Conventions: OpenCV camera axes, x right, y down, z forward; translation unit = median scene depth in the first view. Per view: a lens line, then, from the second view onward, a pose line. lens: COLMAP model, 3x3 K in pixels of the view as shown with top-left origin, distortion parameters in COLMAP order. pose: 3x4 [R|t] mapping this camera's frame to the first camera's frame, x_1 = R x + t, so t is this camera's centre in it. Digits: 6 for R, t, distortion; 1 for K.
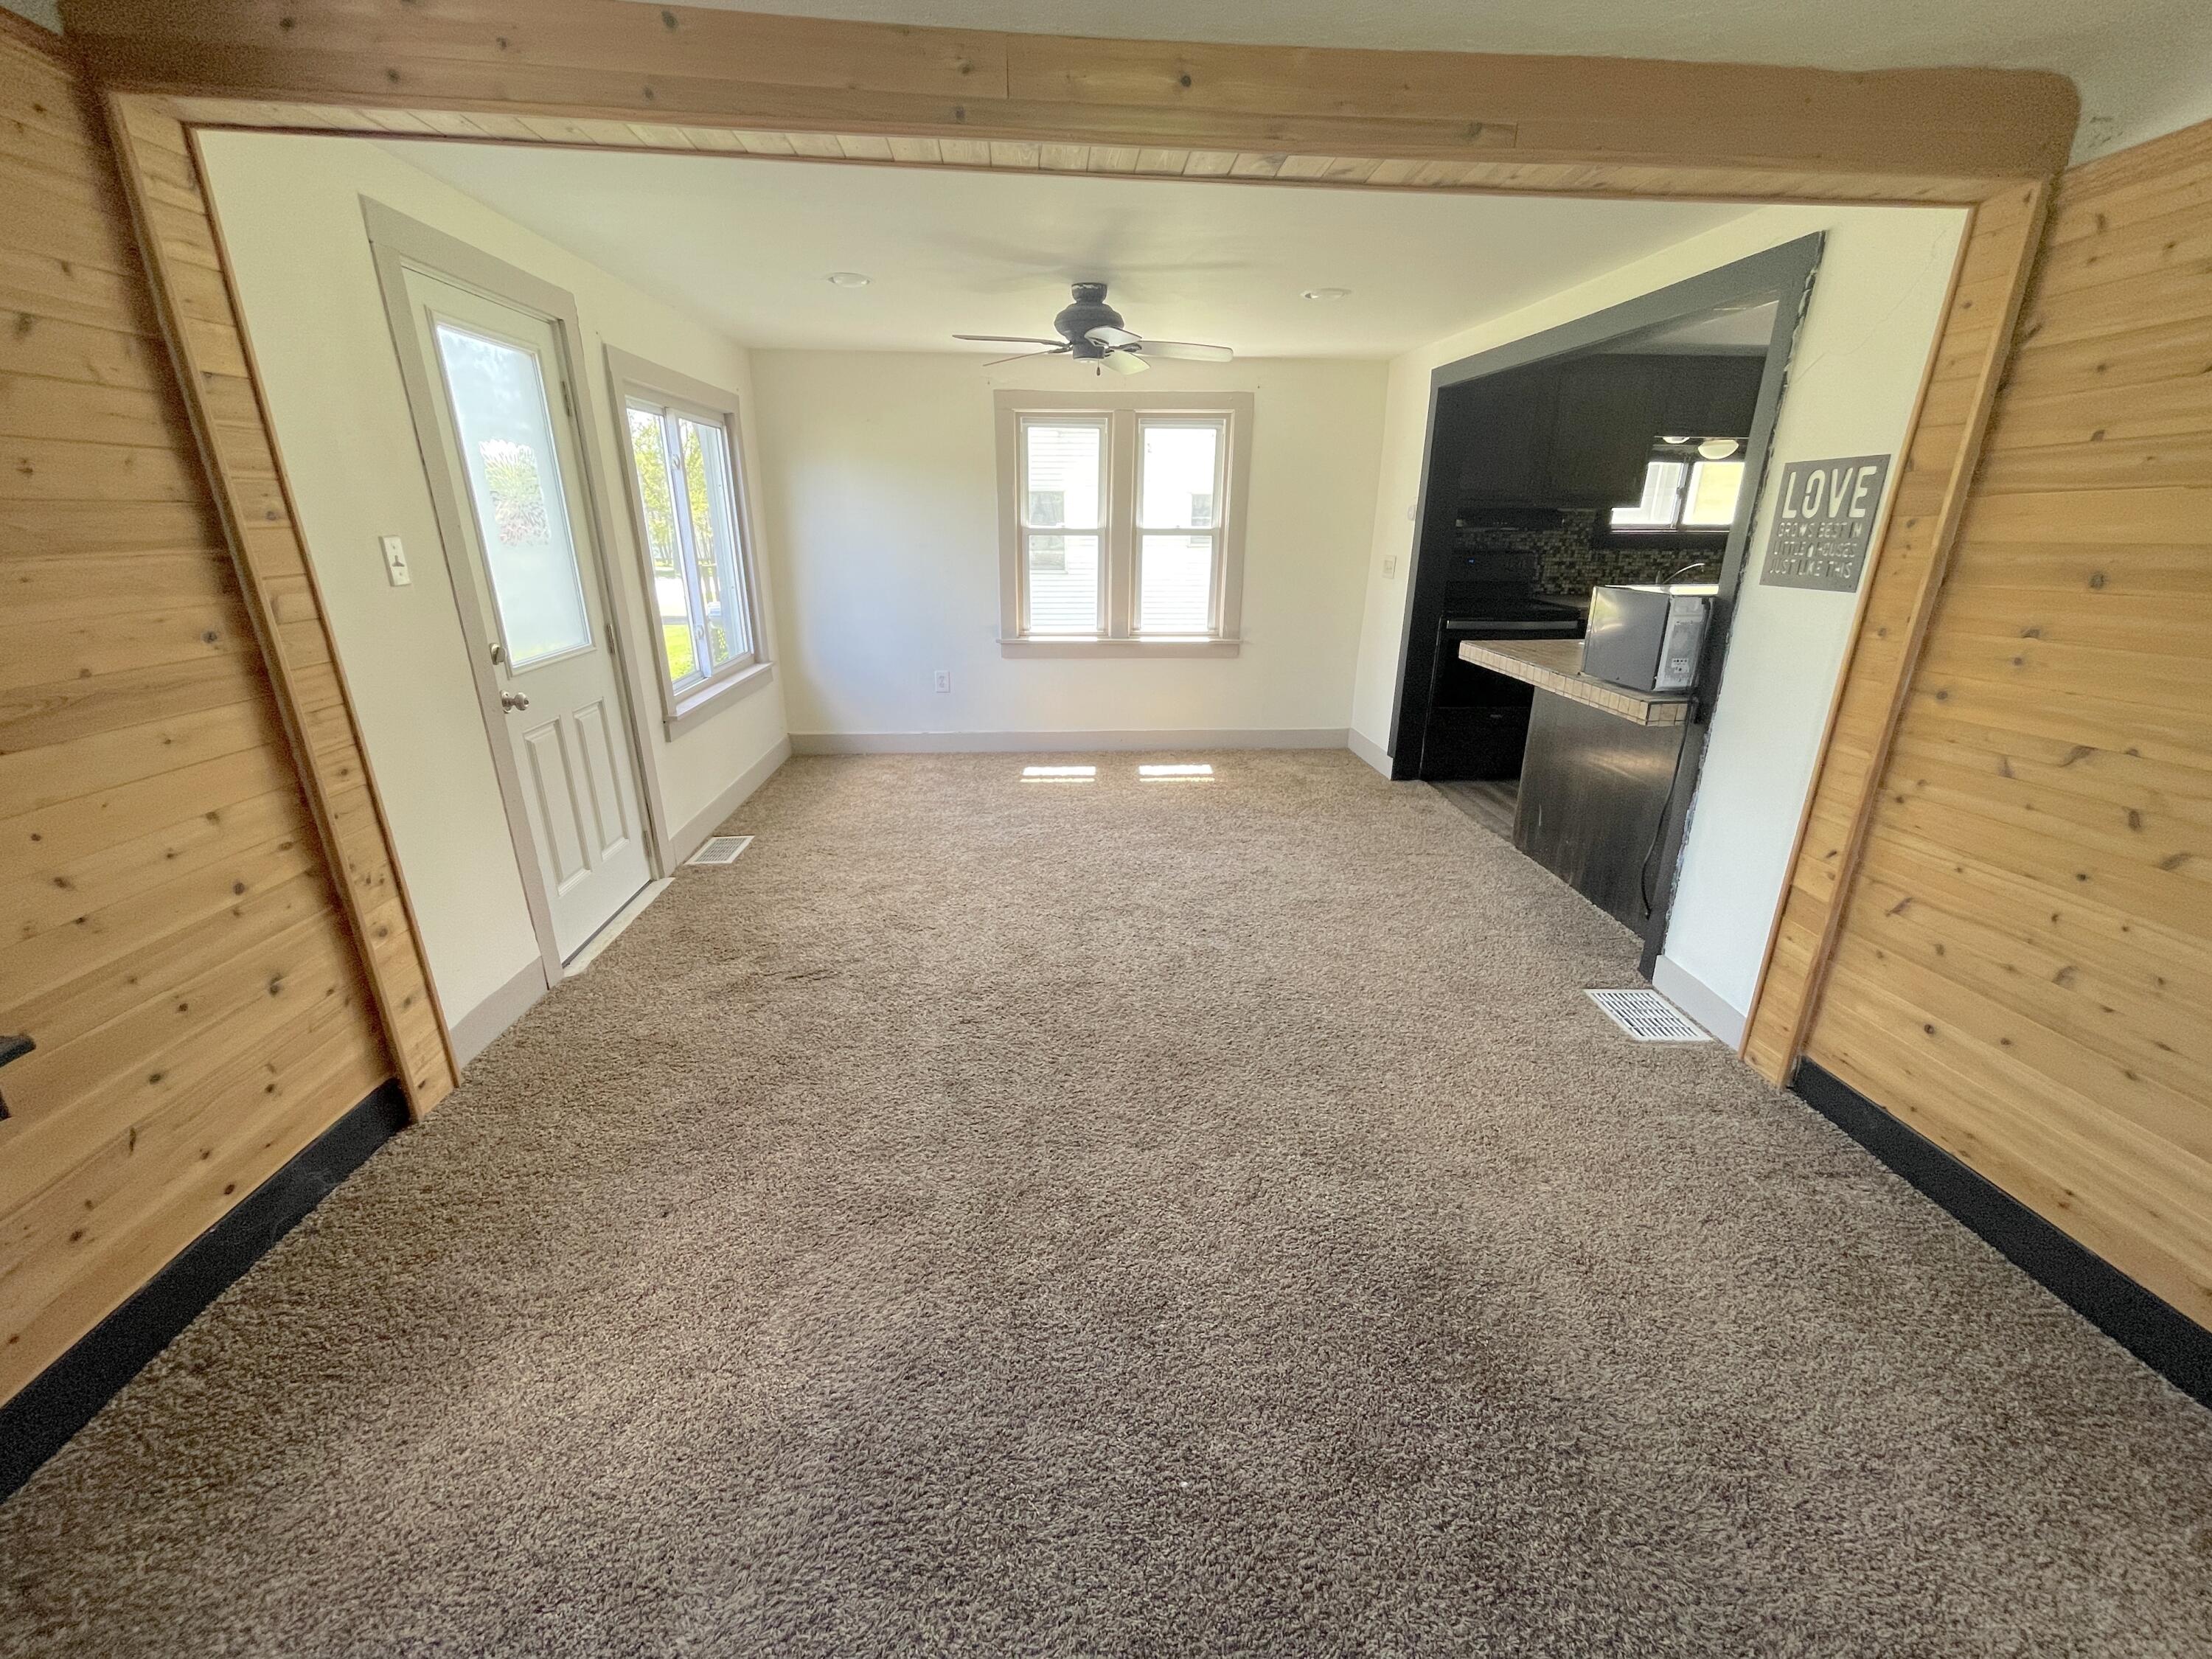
lens RADIAL K [[899.3, 0, 1098.8], [0, 899.3, 833.5], [0, 0, 1]] dist [0.002524, -0.003063]
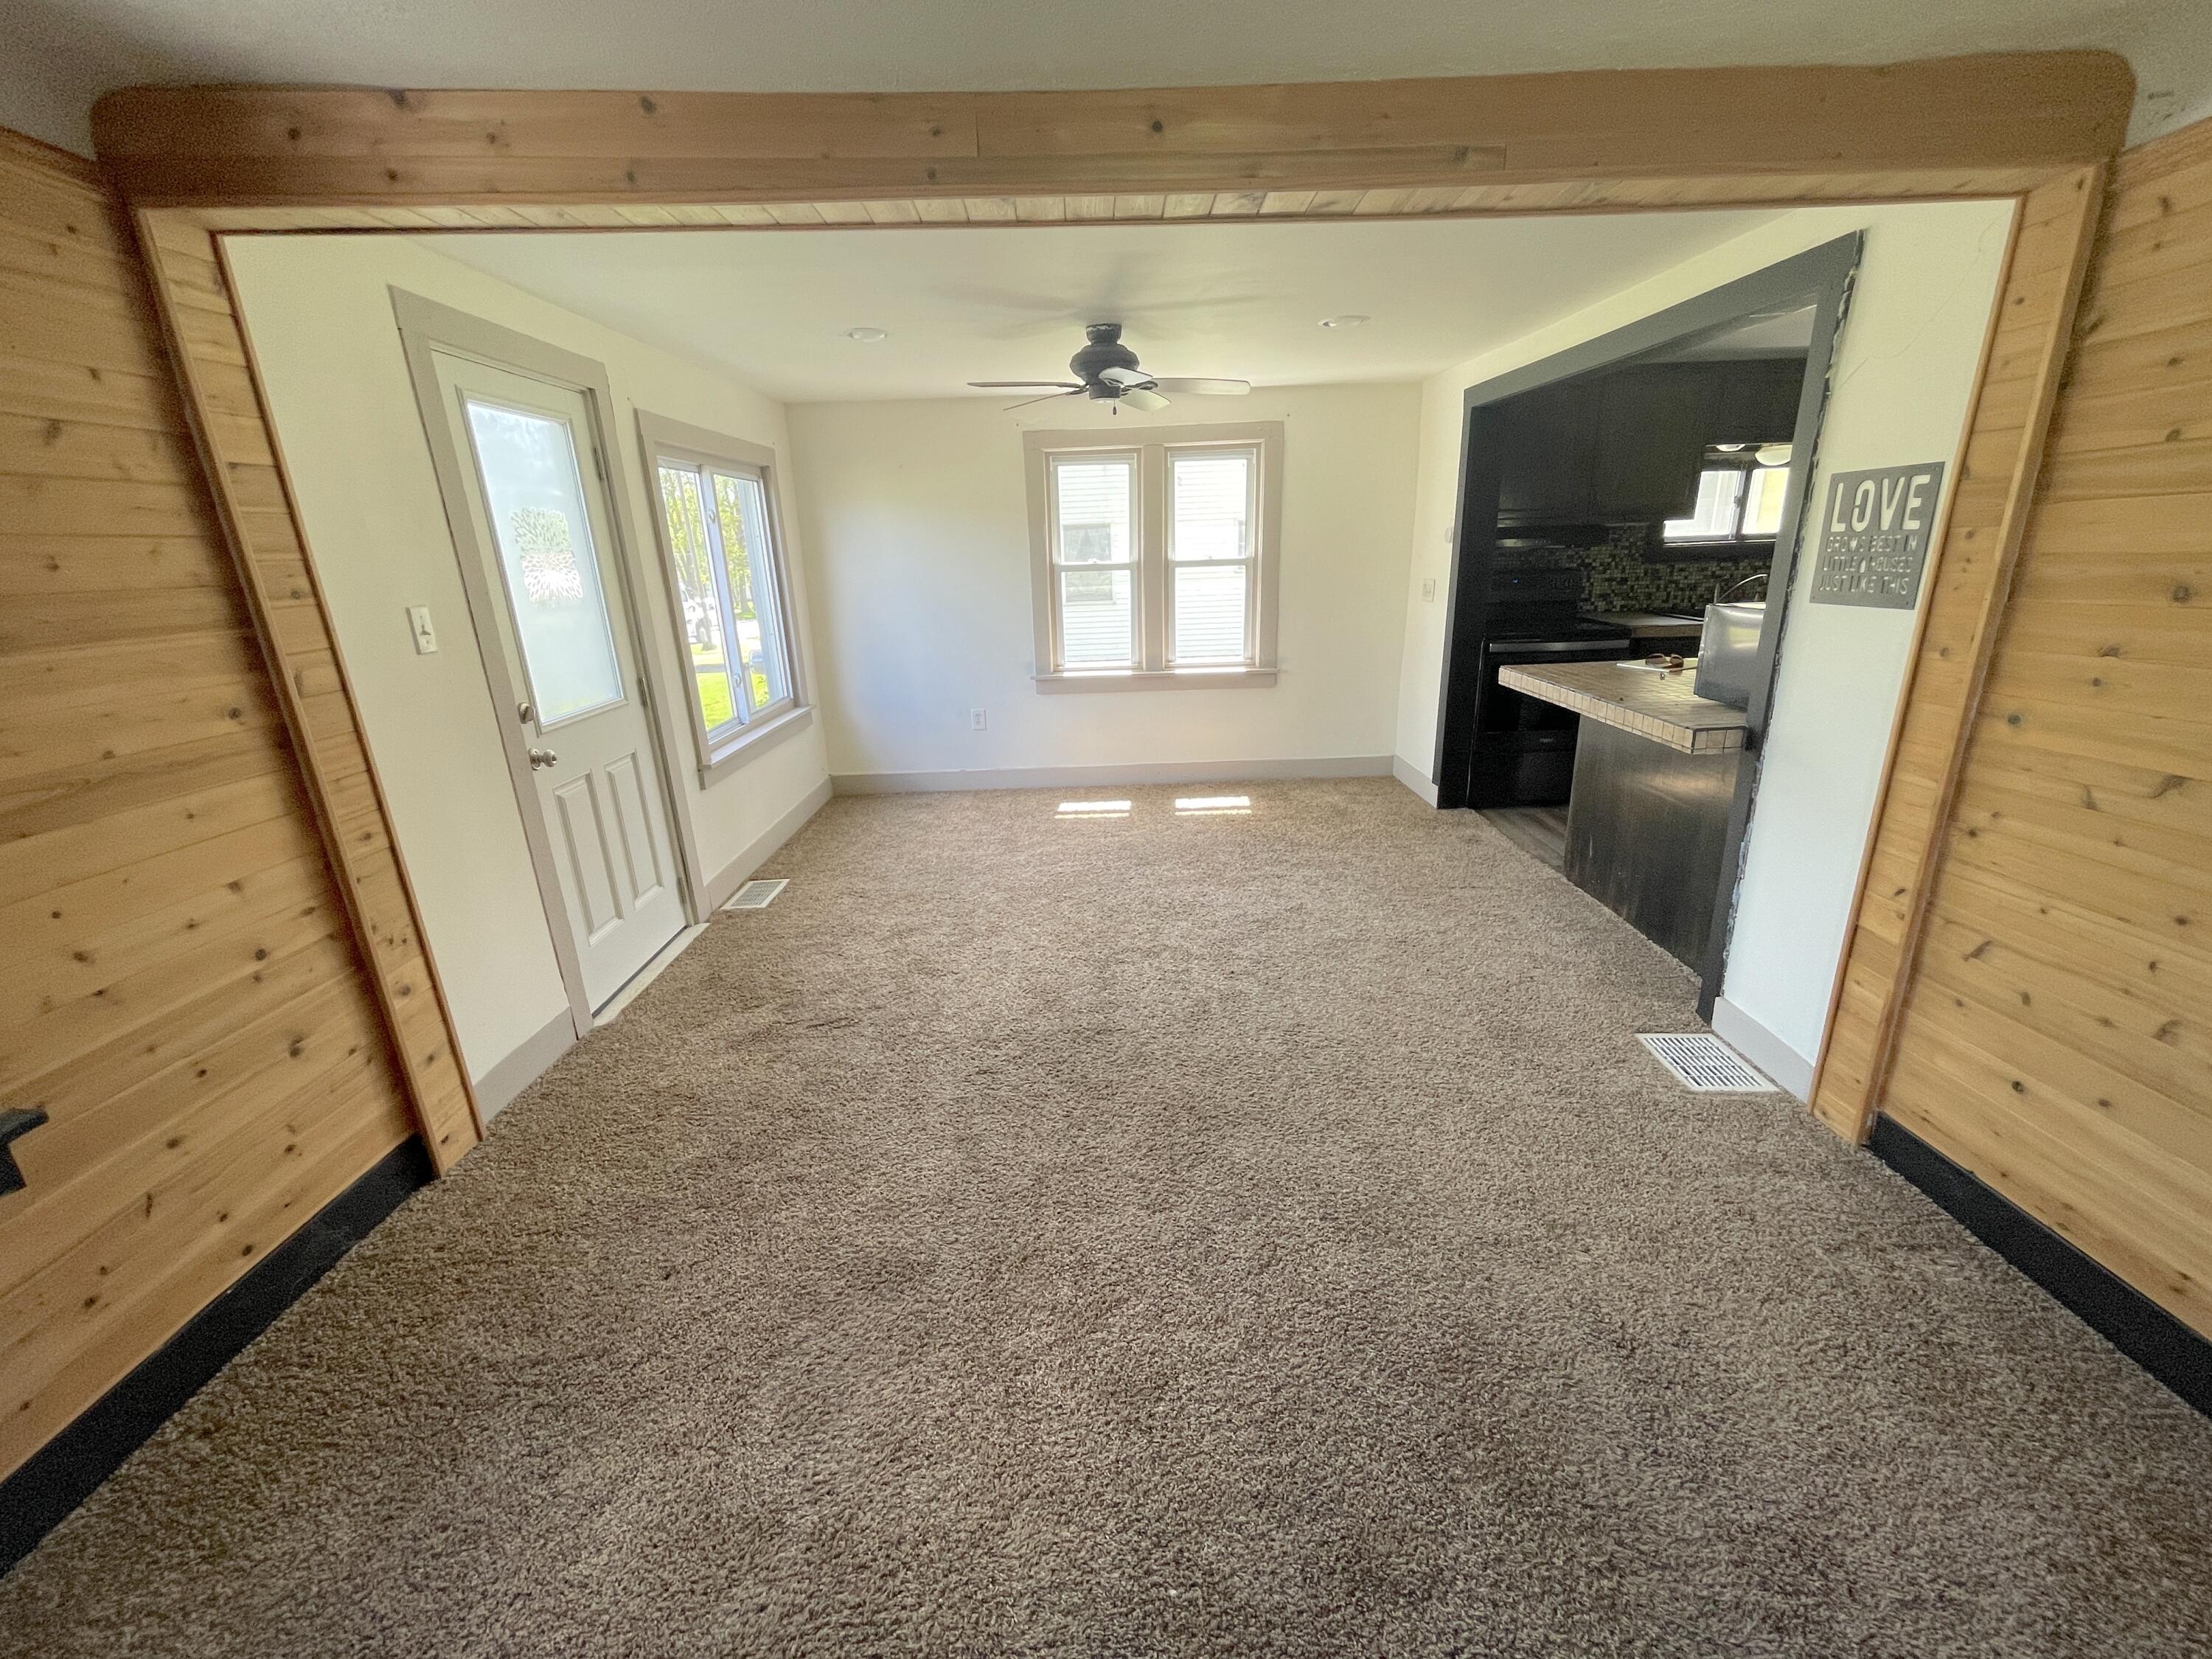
lens RADIAL K [[899.3, 0, 1097.2], [0, 899.3, 833.0], [0, 0, 1]] dist [0.002524, -0.003063]
pose [[0.997581, -0.019350, -0.066763, 0.069506], [0.017387, 0.999403, -0.029866, -0.028994], [0.067301, 0.028633, 0.997322, 0.029159]]
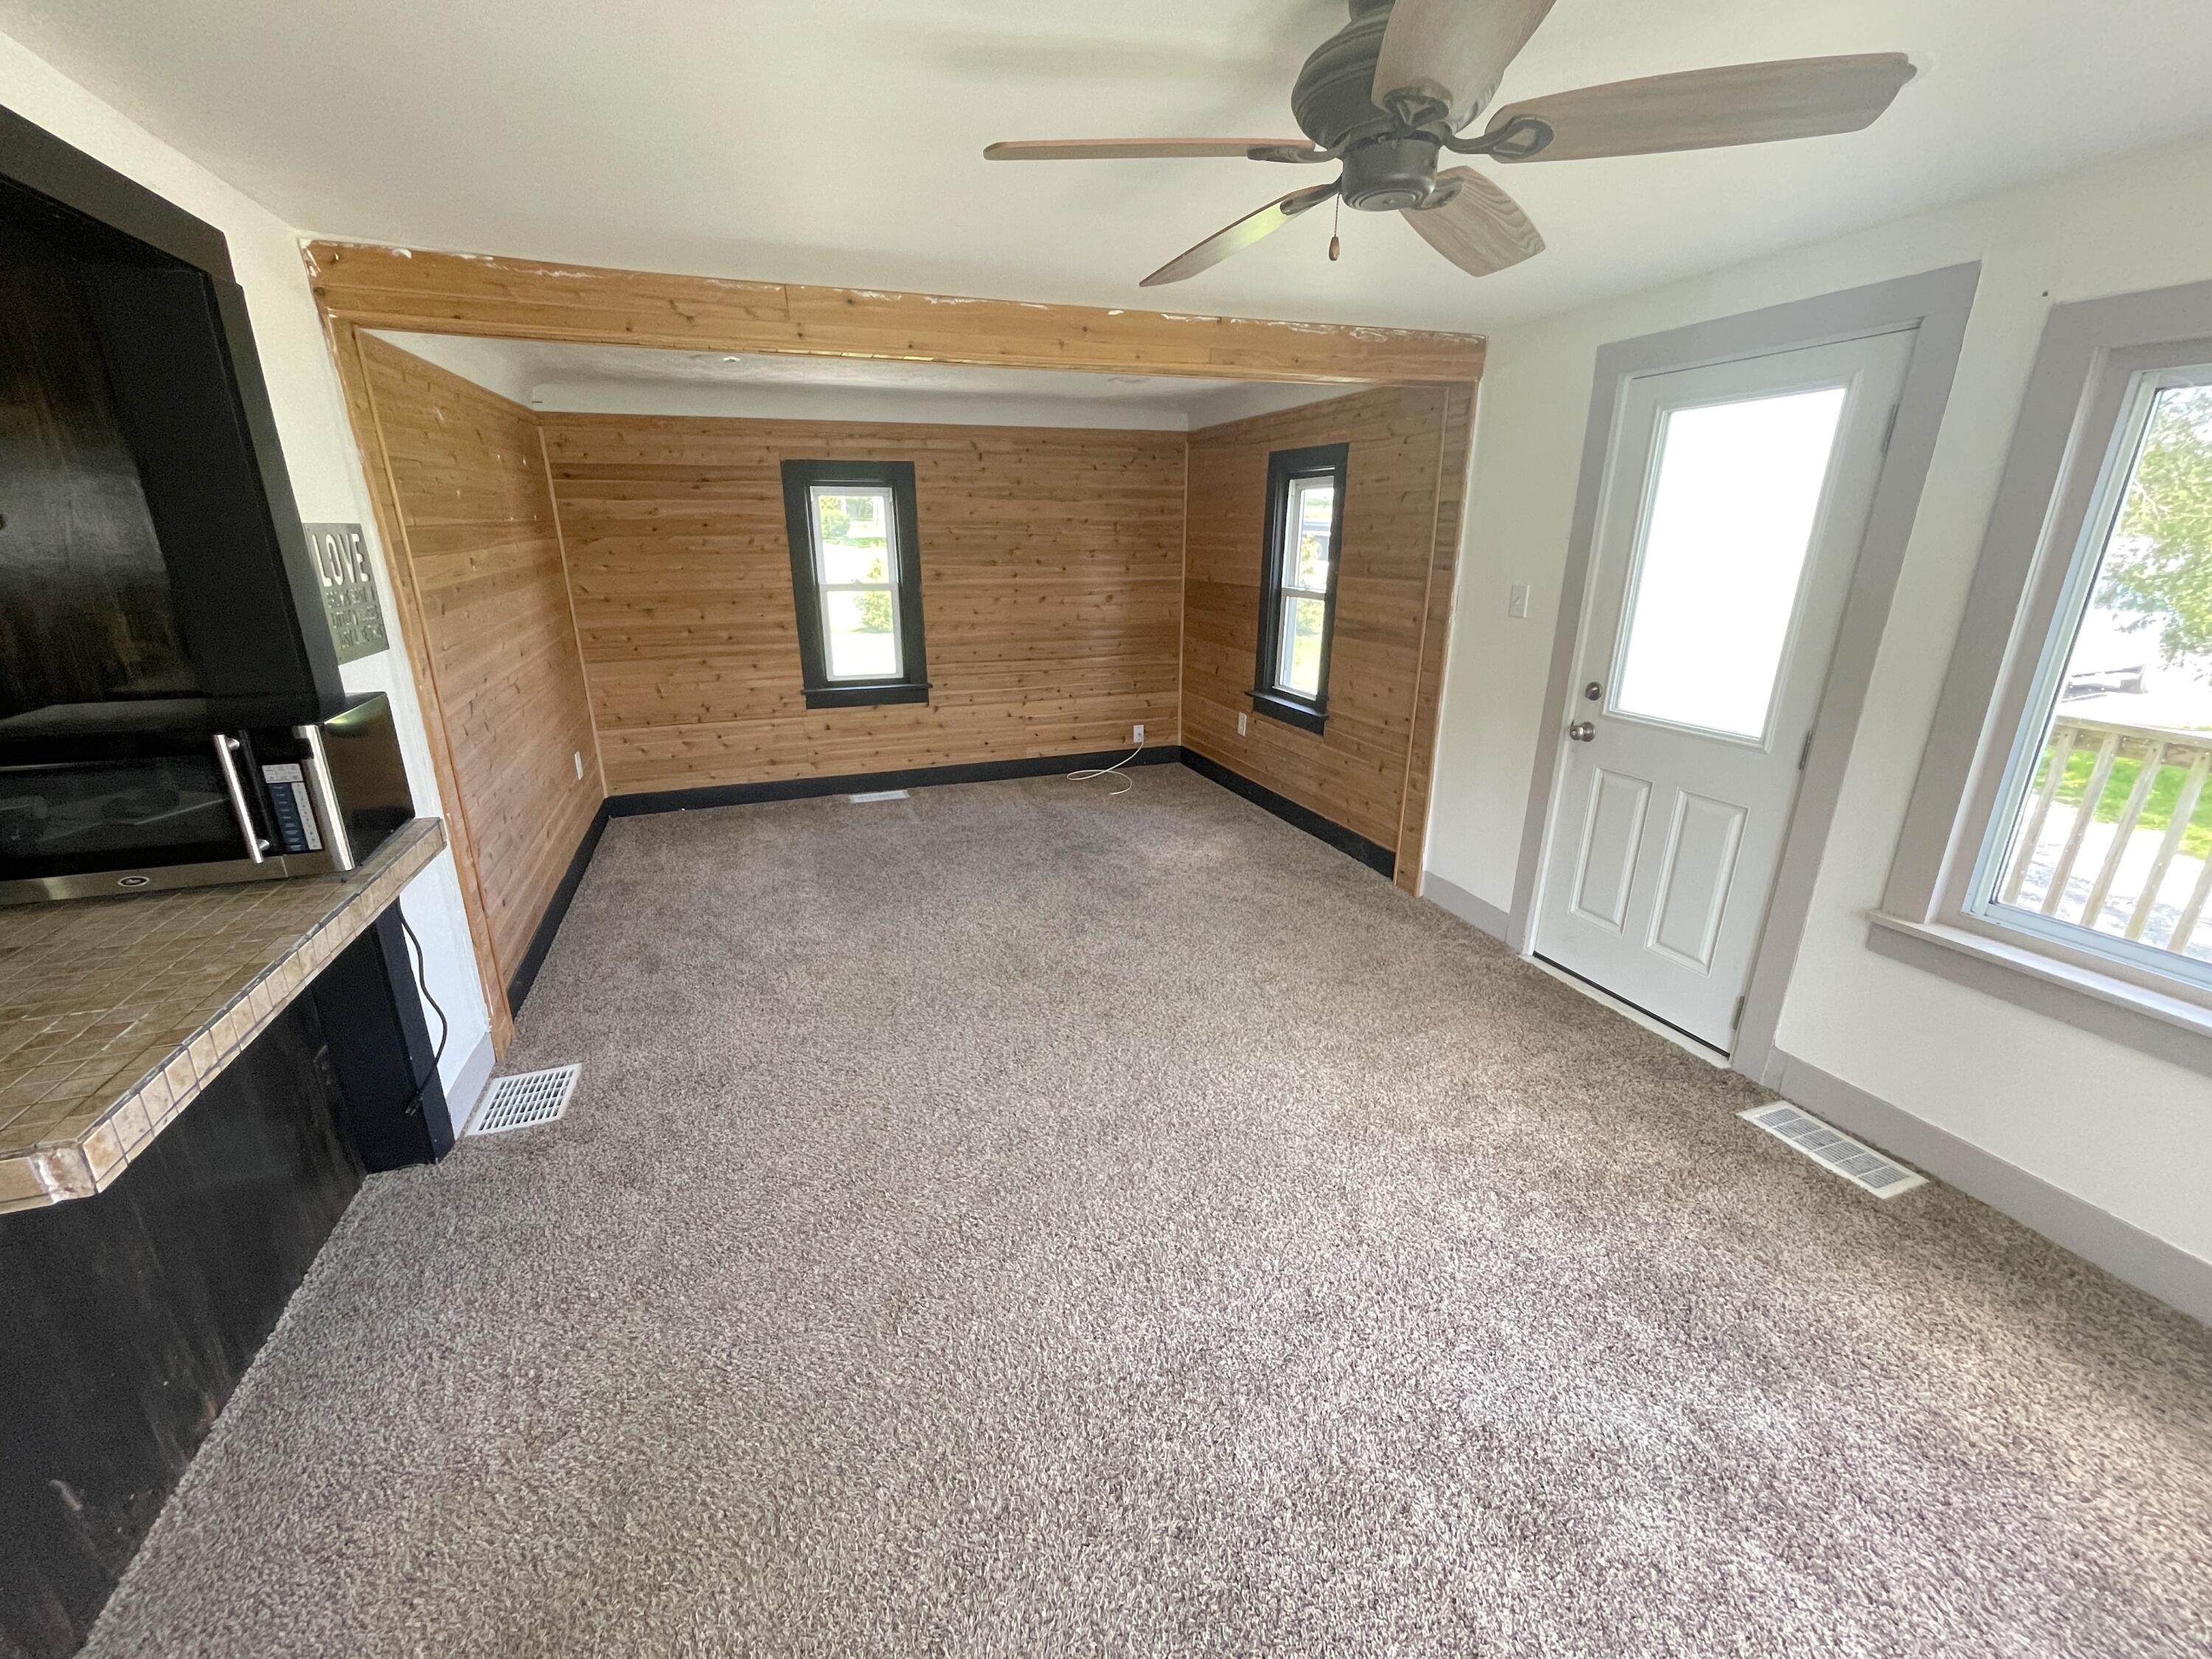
lens RADIAL K [[899.3, 0, 1092.7], [0, 899.3, 827.5], [0, 0, 1]] dist [0.002524, -0.003063]
pose [[-0.960217, 0.081354, -0.267143, 0.396625], [-0.097431, 0.798914, 0.593501, -0.970106], [0.261708, 0.595918, -0.759204, 2.567254]]
